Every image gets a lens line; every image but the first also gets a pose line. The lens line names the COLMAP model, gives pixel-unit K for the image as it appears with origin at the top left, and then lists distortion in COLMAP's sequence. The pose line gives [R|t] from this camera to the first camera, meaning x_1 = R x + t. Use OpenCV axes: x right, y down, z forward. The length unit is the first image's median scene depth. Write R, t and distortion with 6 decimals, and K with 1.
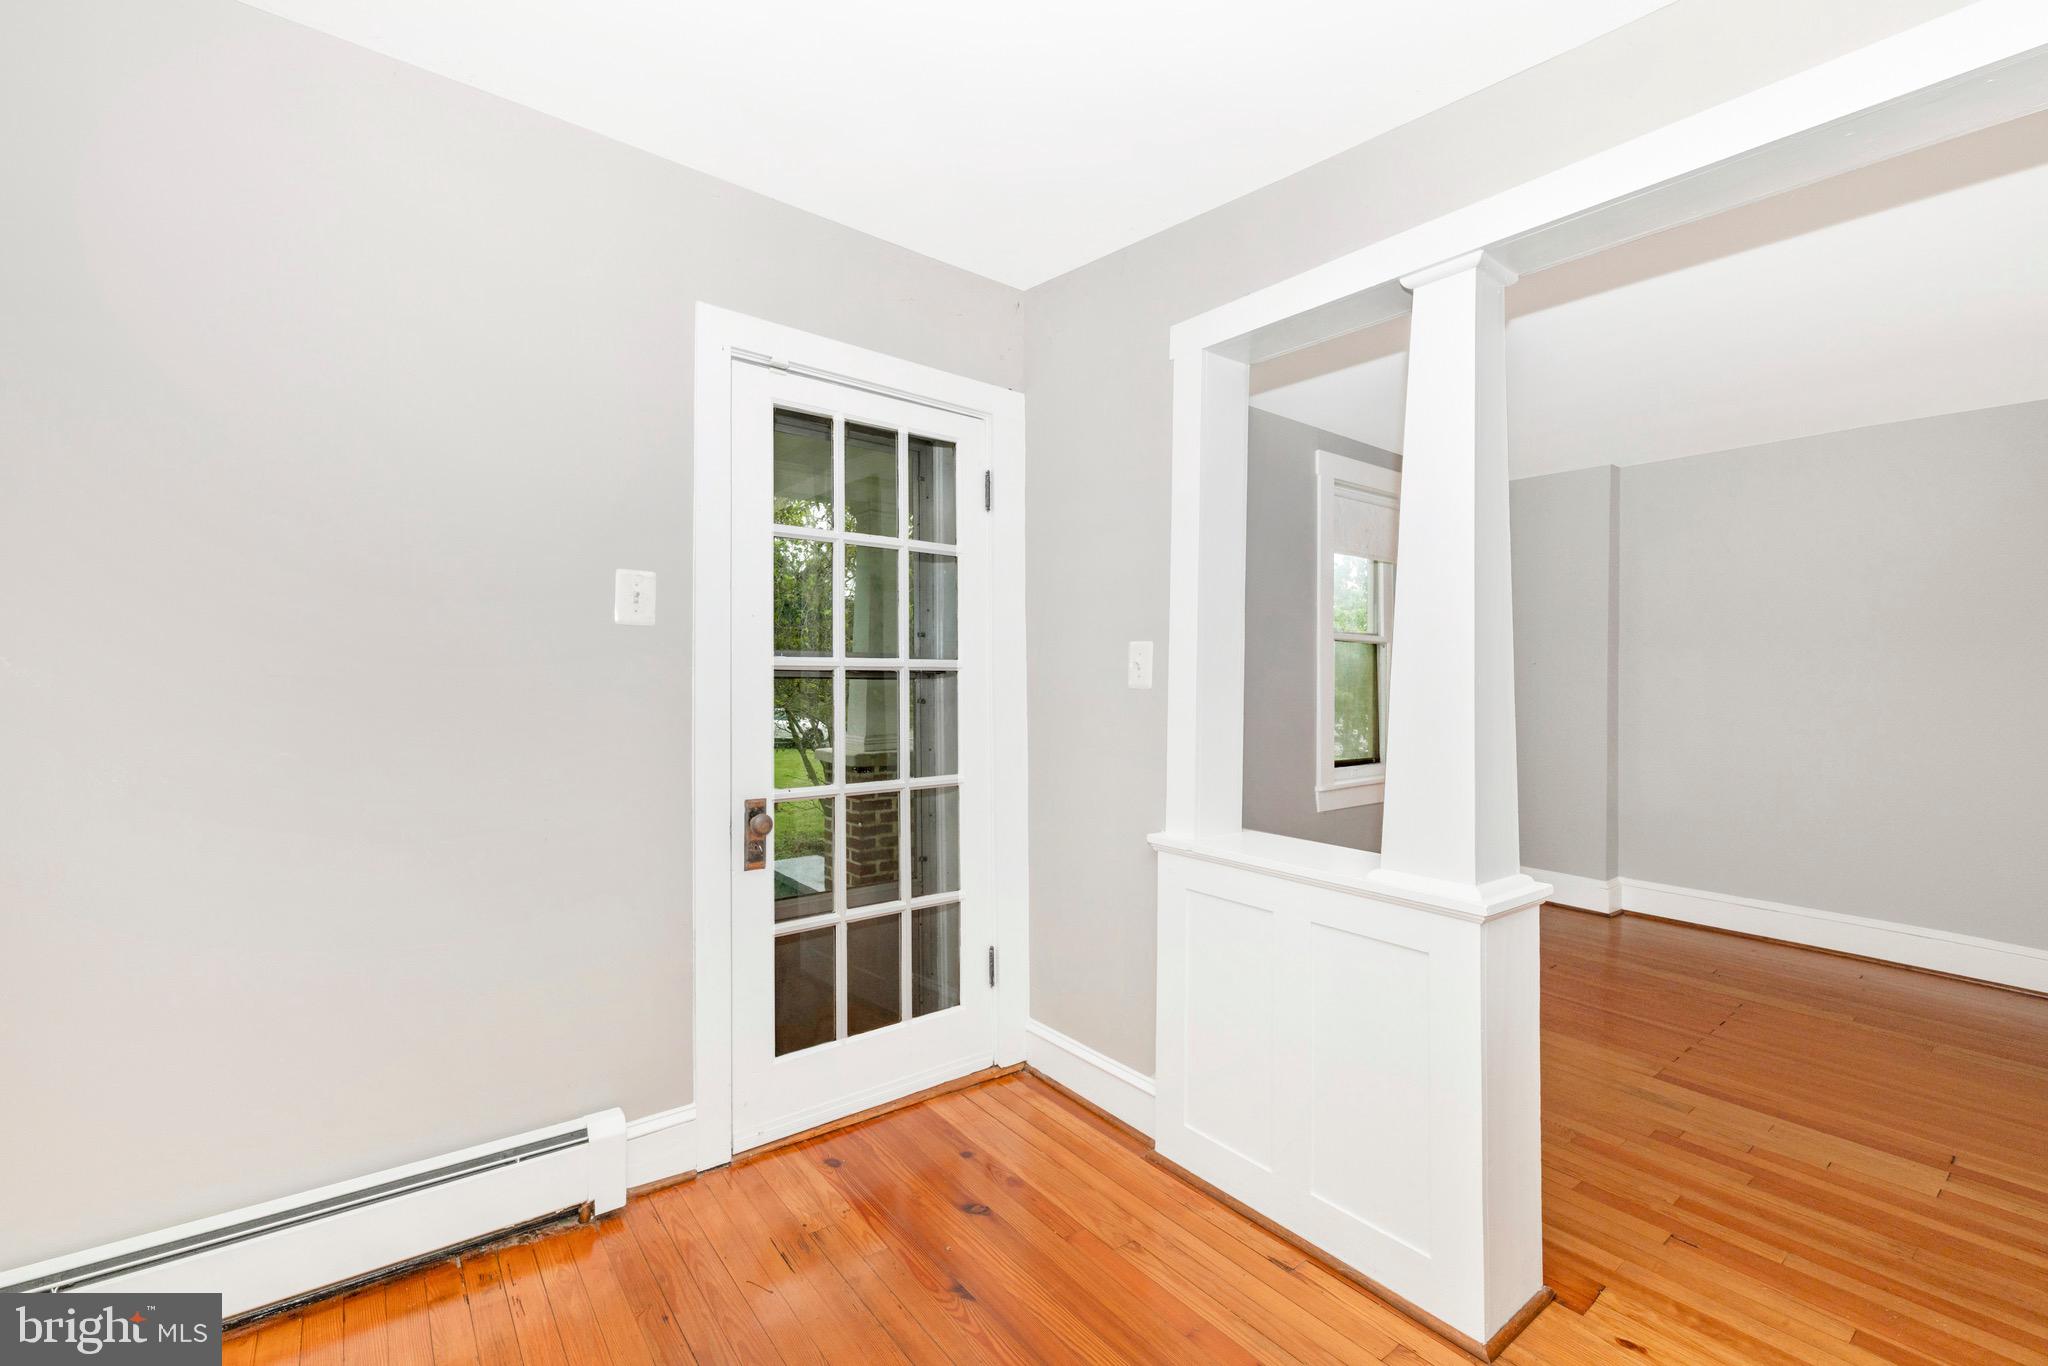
lens RADIAL K [[879.4, 0, 1044.5], [0, 879.4, 682.5], [0, 0, 1]] dist [-0.000865, -0.000119]
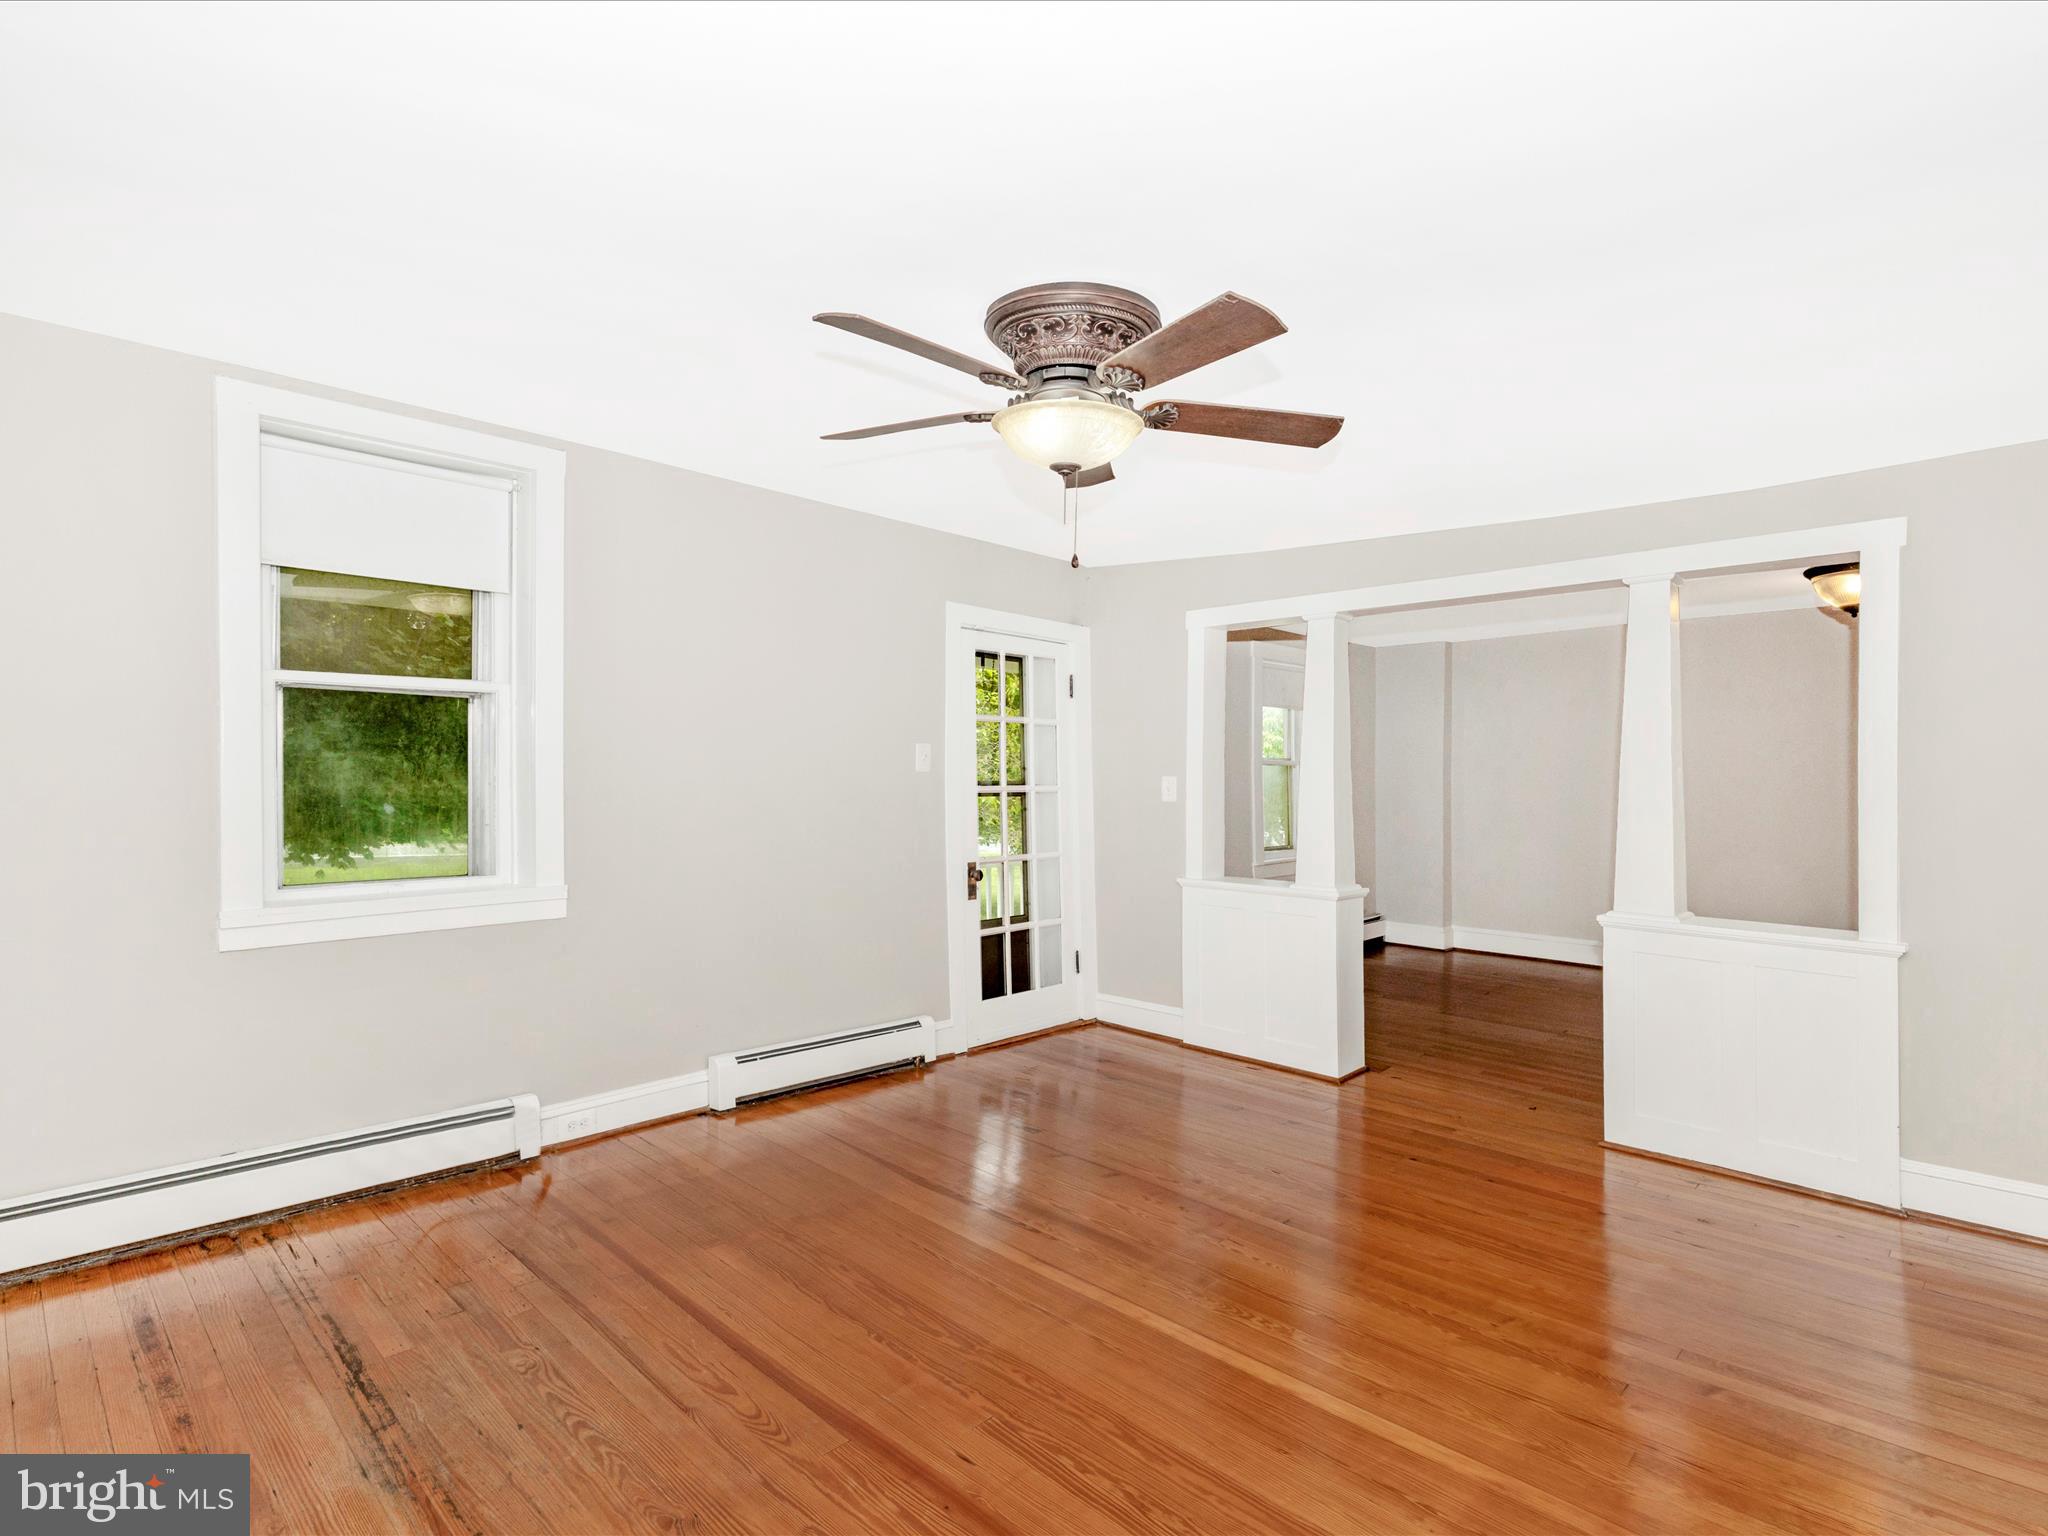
lens RADIAL K [[972.2, 0, 1024.0], [0, 972.2, 768.0], [0, 0, 1]] dist [-0.017639, -0.000081]
pose [[0.995283, -0.003359, 0.096954, -0.392534], [0.004897, 0.999866, -0.015628, -0.033355], [-0.096889, 0.016030, 0.995166, -1.010811]]
